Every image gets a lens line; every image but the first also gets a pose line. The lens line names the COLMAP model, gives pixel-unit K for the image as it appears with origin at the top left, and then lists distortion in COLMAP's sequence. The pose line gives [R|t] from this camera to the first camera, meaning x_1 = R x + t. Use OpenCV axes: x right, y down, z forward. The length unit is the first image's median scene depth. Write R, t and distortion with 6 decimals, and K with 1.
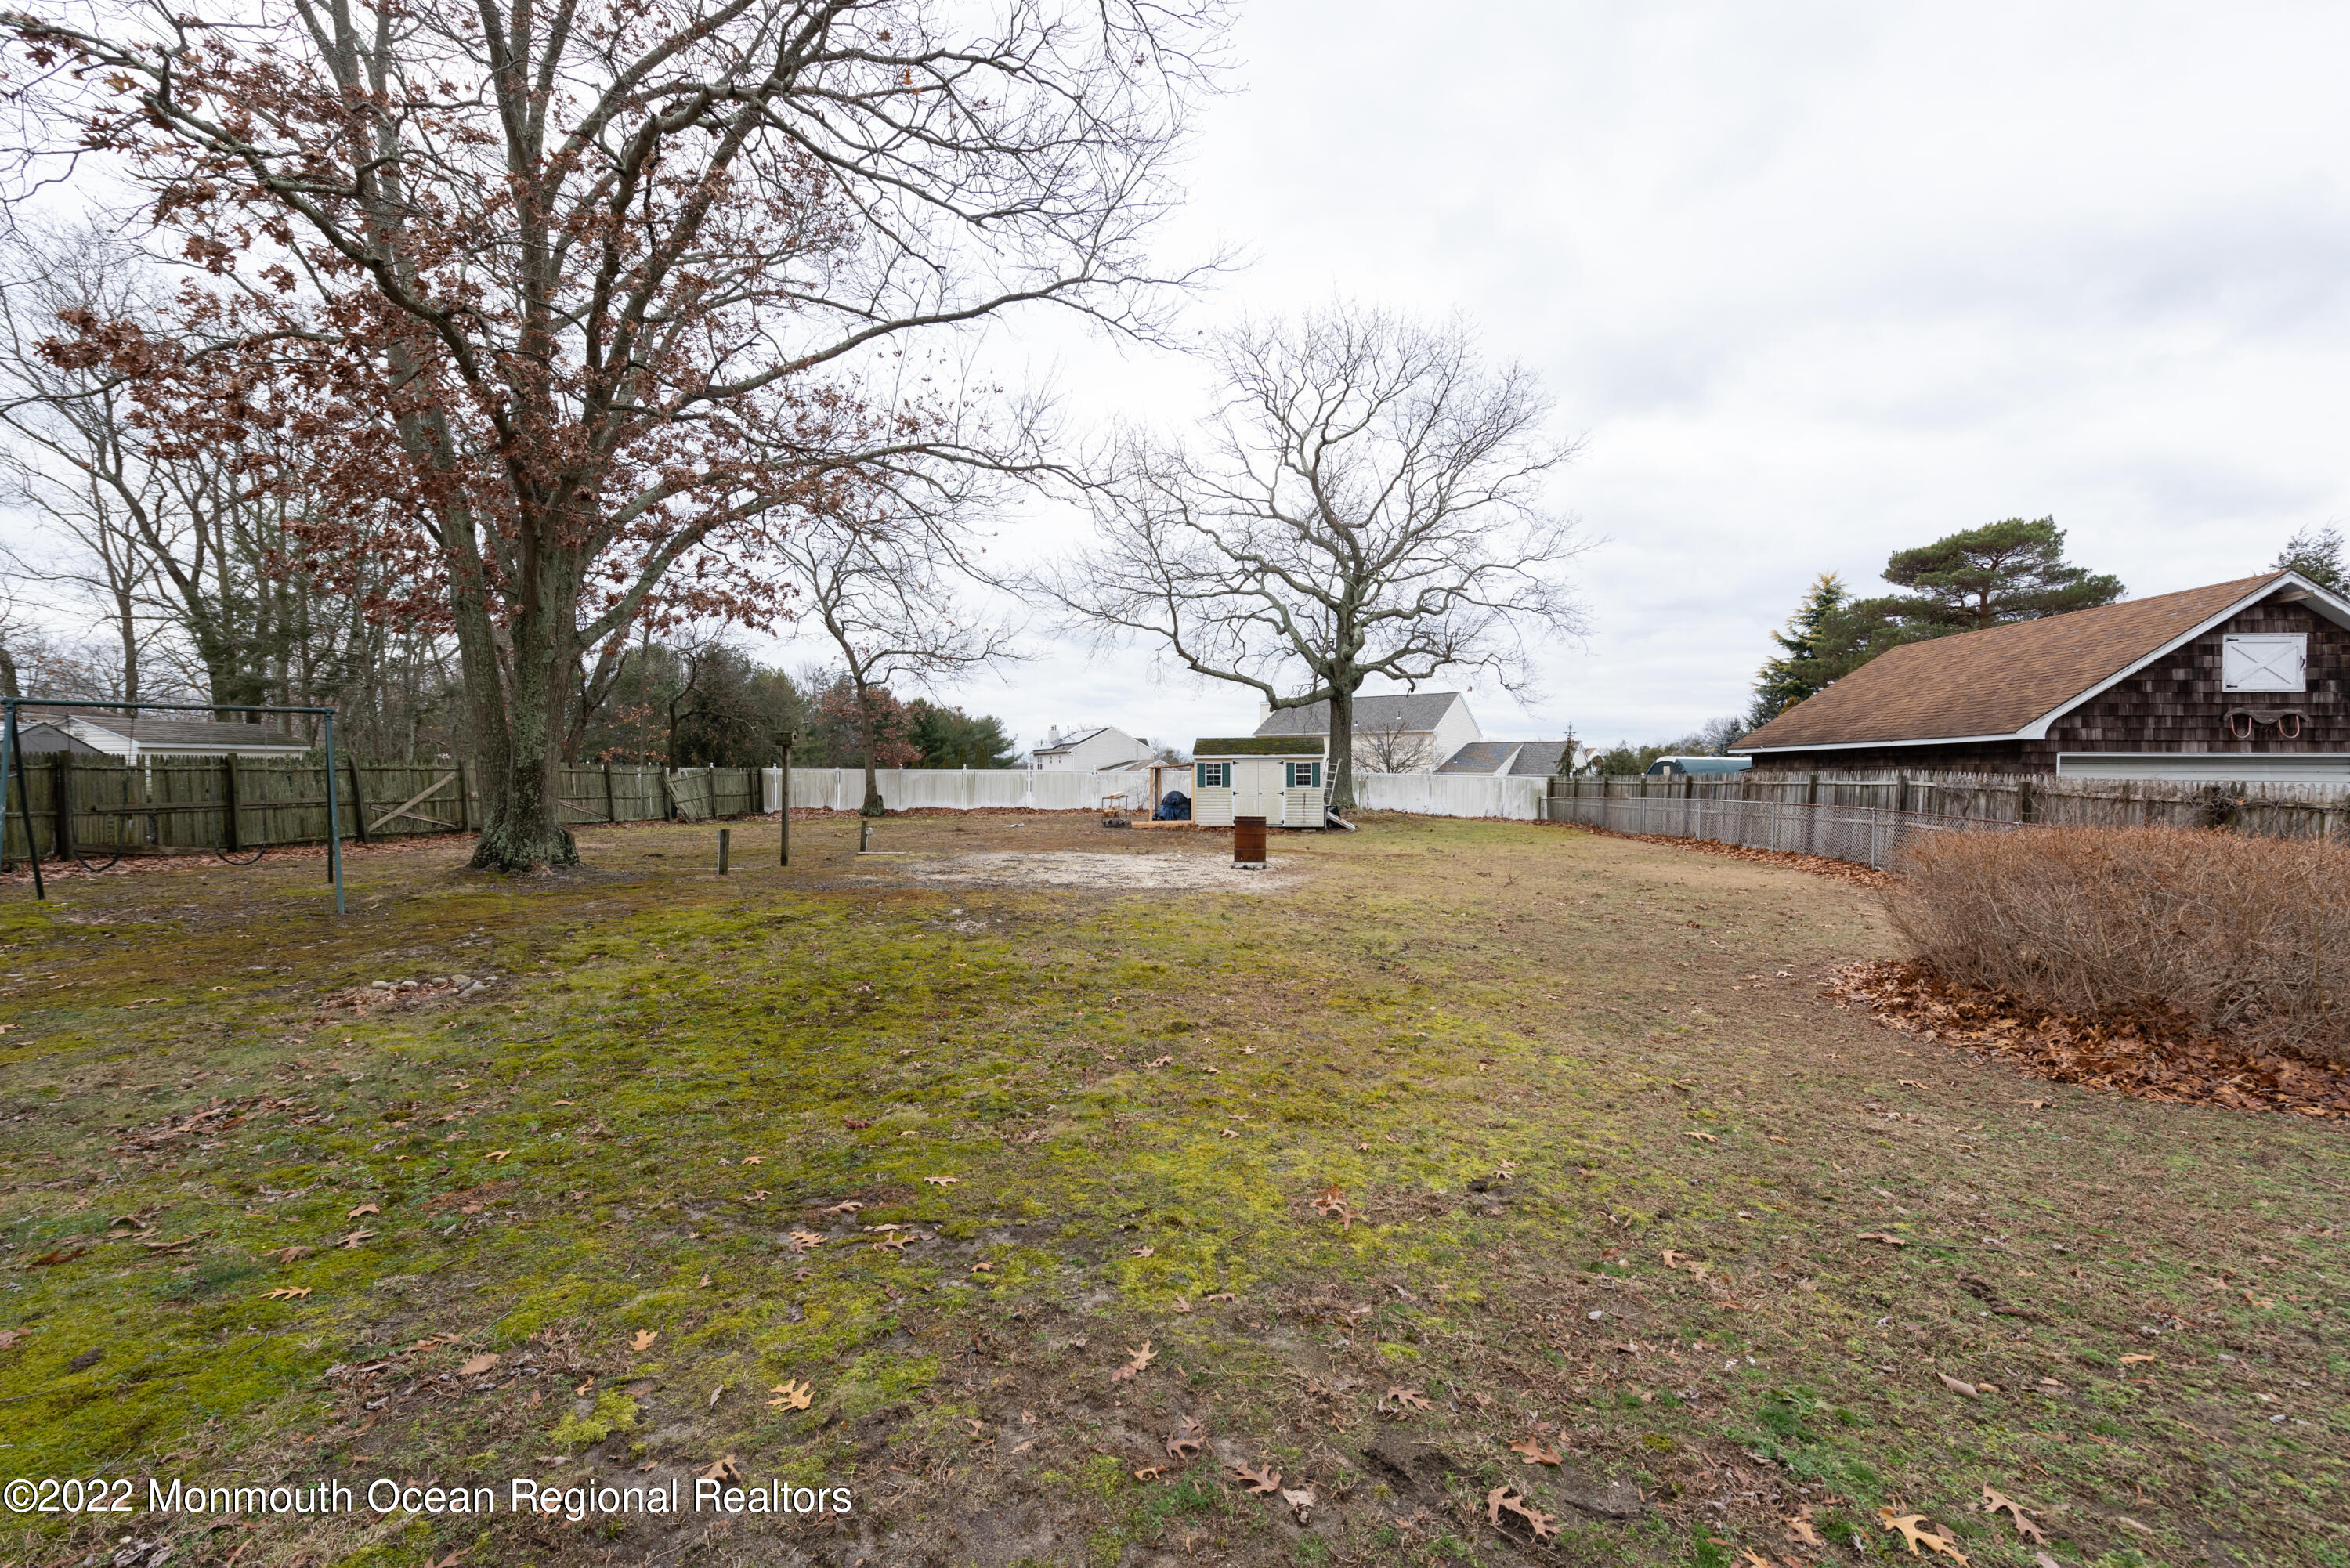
lens RADIAL K [[928.5, 0, 1175.8], [0, 928.5, 790.7], [0, 0, 1]] dist [0.017551, -0.005843]
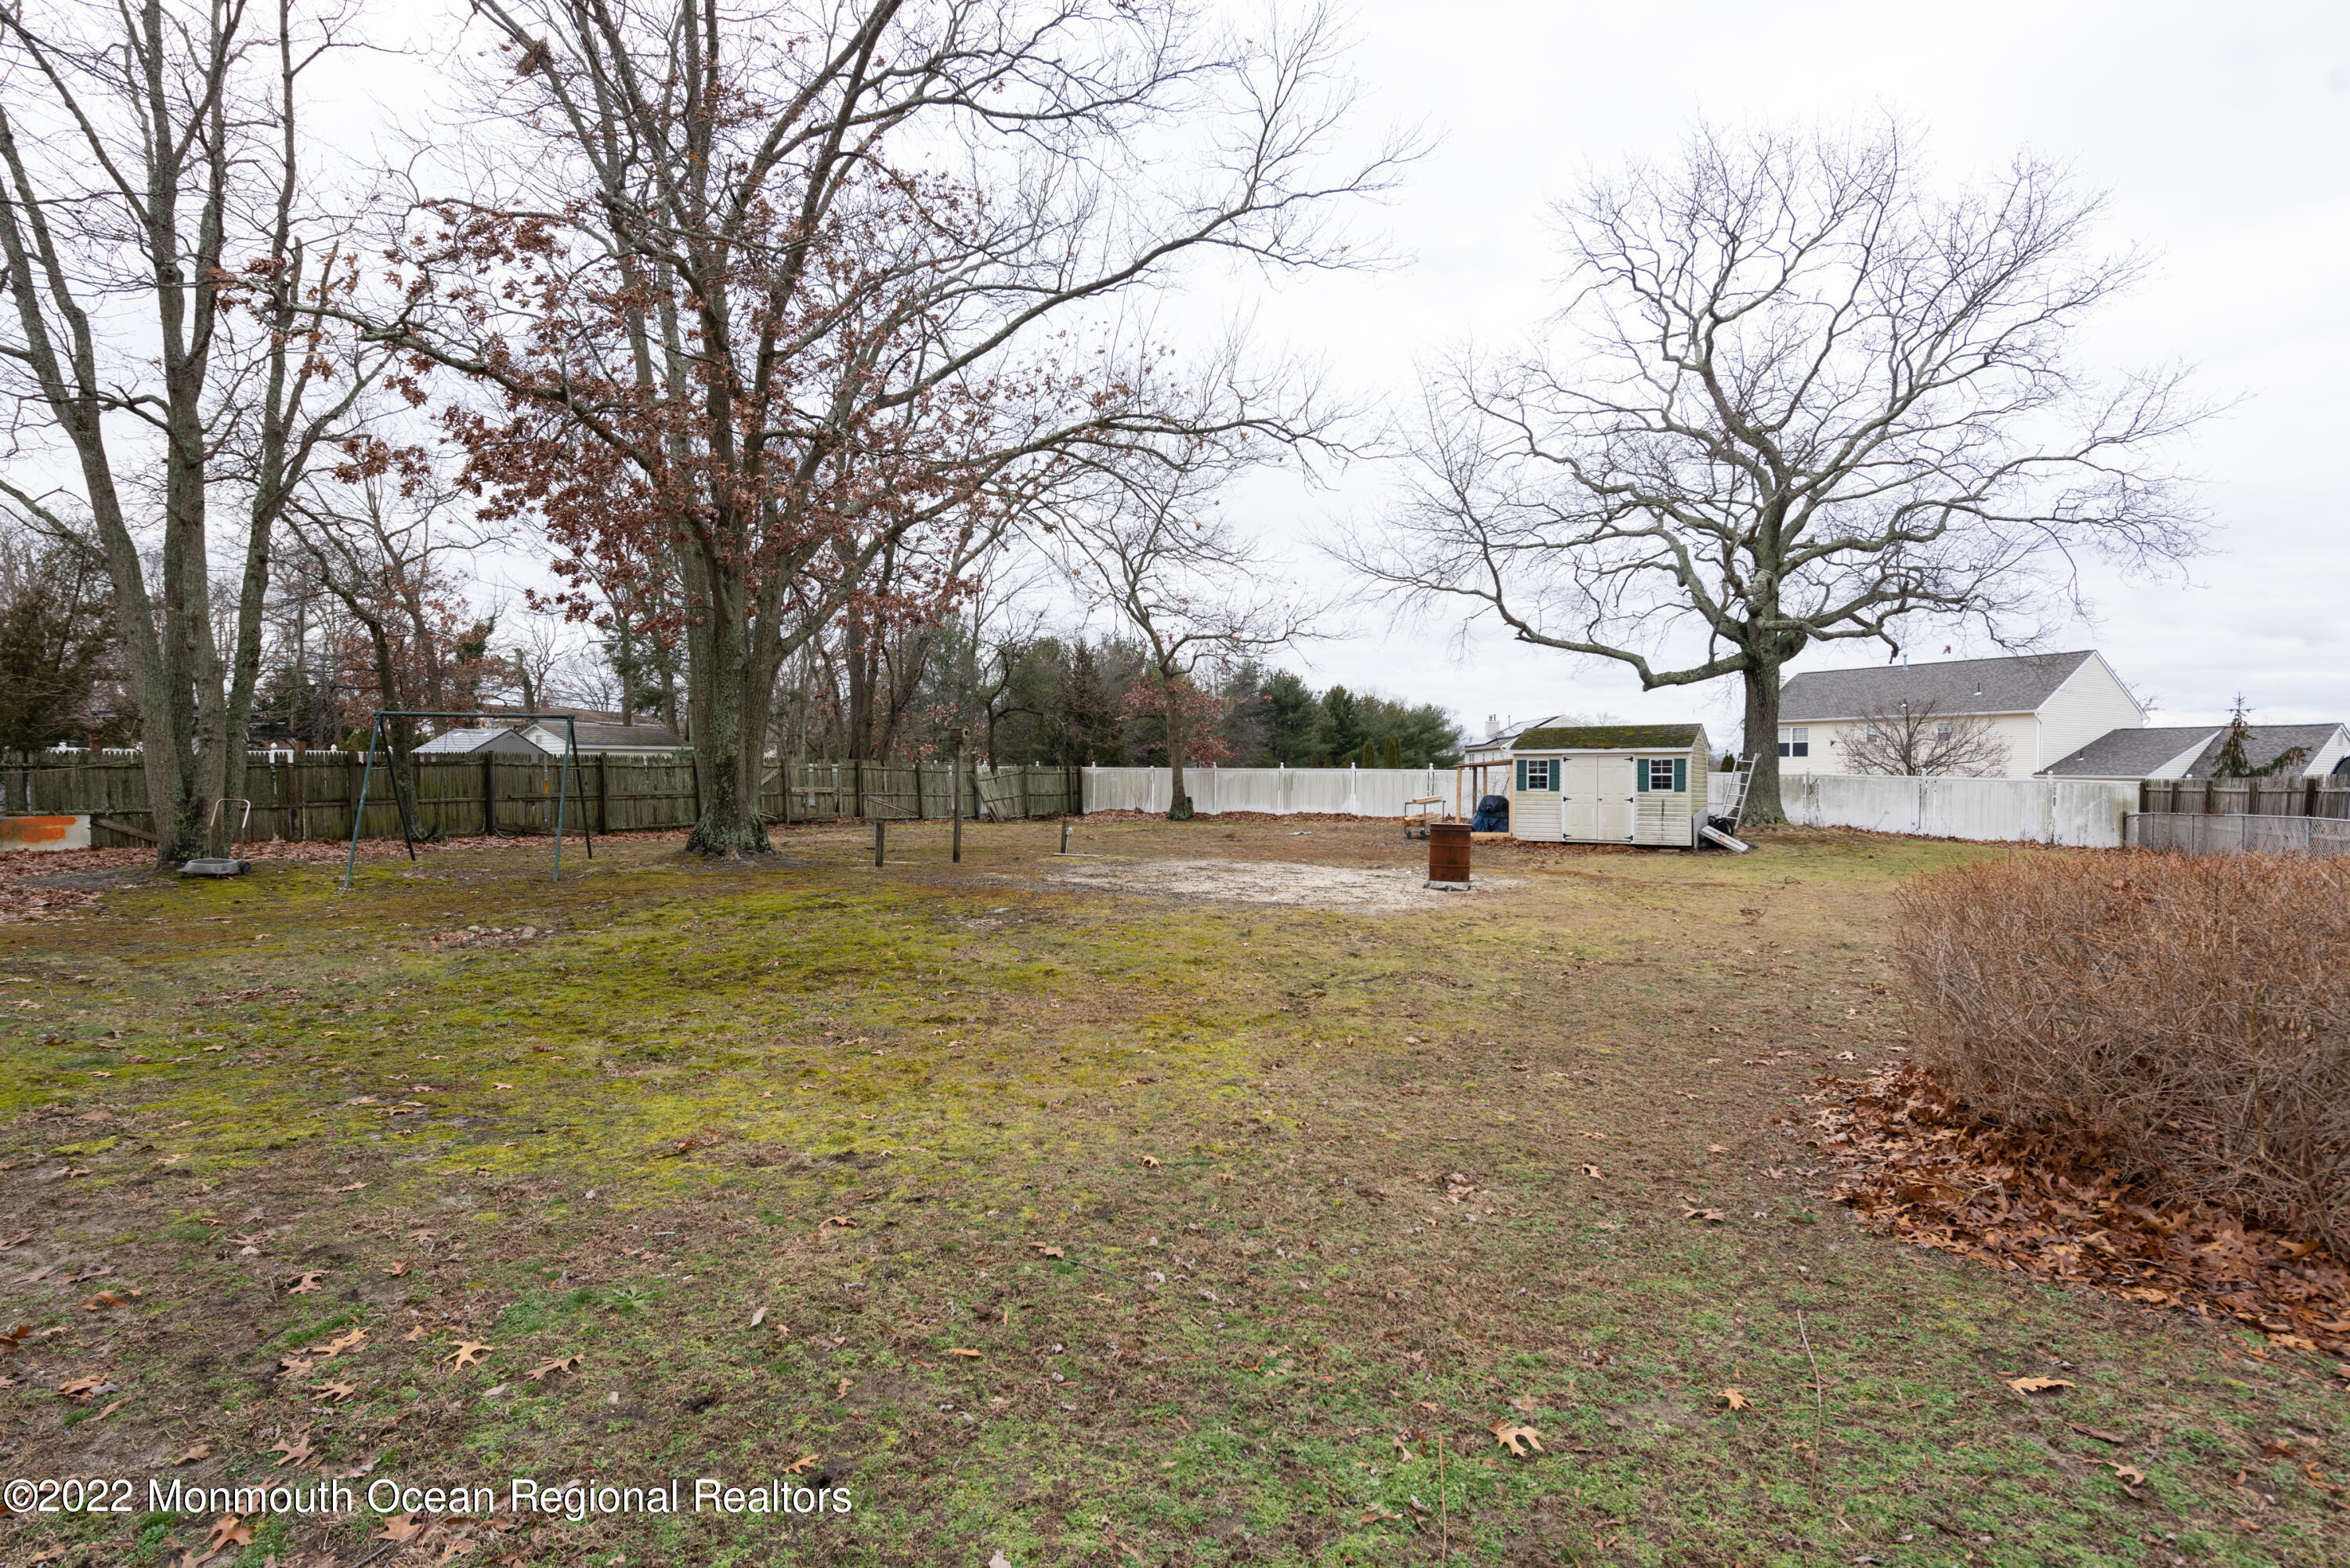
lens RADIAL K [[1148.7, 0, 1175.0], [0, 1148.7, 784.0], [0, 0, 1]] dist [0.012855, -0.000441]
pose [[0.894305, 0.007385, -0.447397, 0.180973], [-0.012504, 0.999886, -0.008489, 0.002242], [0.447283, 0.013186, 0.894295, 0.001932]]
